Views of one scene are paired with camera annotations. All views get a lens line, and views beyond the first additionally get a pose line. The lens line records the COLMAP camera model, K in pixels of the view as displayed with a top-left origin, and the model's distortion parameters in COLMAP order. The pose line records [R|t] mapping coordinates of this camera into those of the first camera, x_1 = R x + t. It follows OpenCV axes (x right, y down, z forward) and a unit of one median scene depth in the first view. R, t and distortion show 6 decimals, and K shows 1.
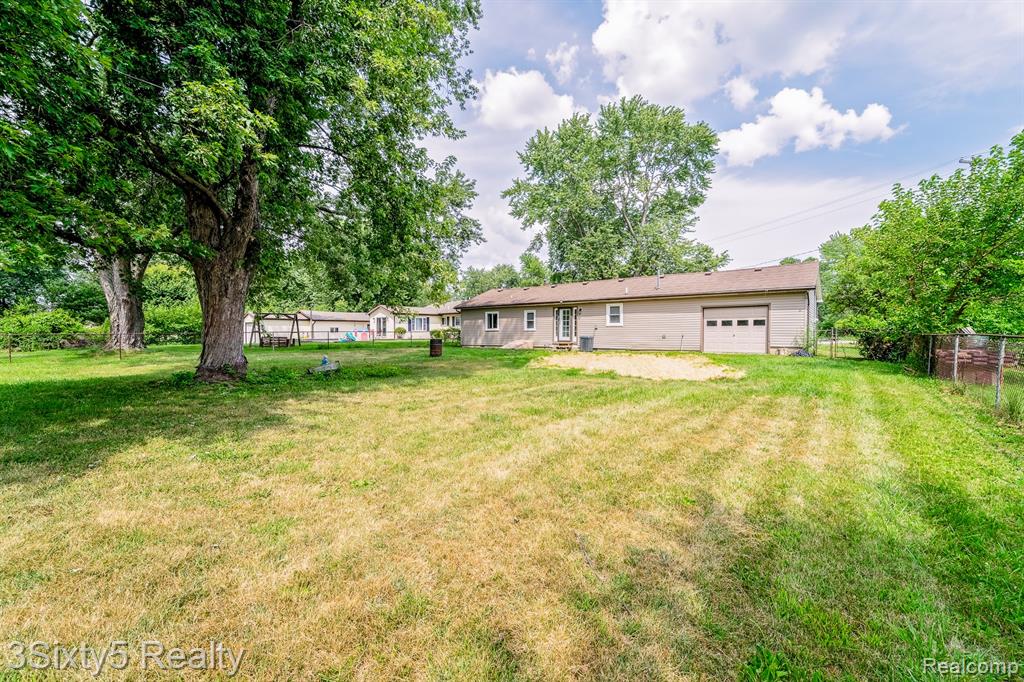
lens RADIAL K [[433.8, 0, 511.8], [0, 433.8, 339.0], [0, 0, 1]] dist [-0.001655, -0.000028]
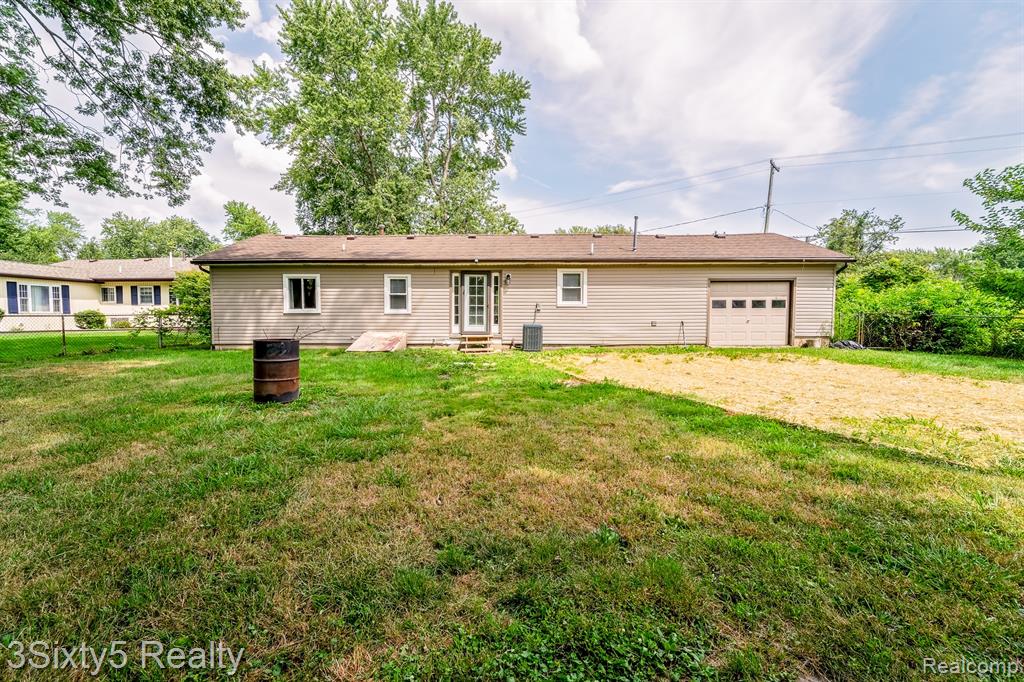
lens RADIAL K [[433.8, 0, 512.1], [0, 433.8, 336.3], [0, 0, 1]] dist [-0.001655, -0.000028]
pose [[0.783517, -0.029914, 0.620650, -0.182671], [0.009044, 0.999284, 0.036746, -0.010639], [-0.621305, -0.023178, 0.783226, 0.537120]]
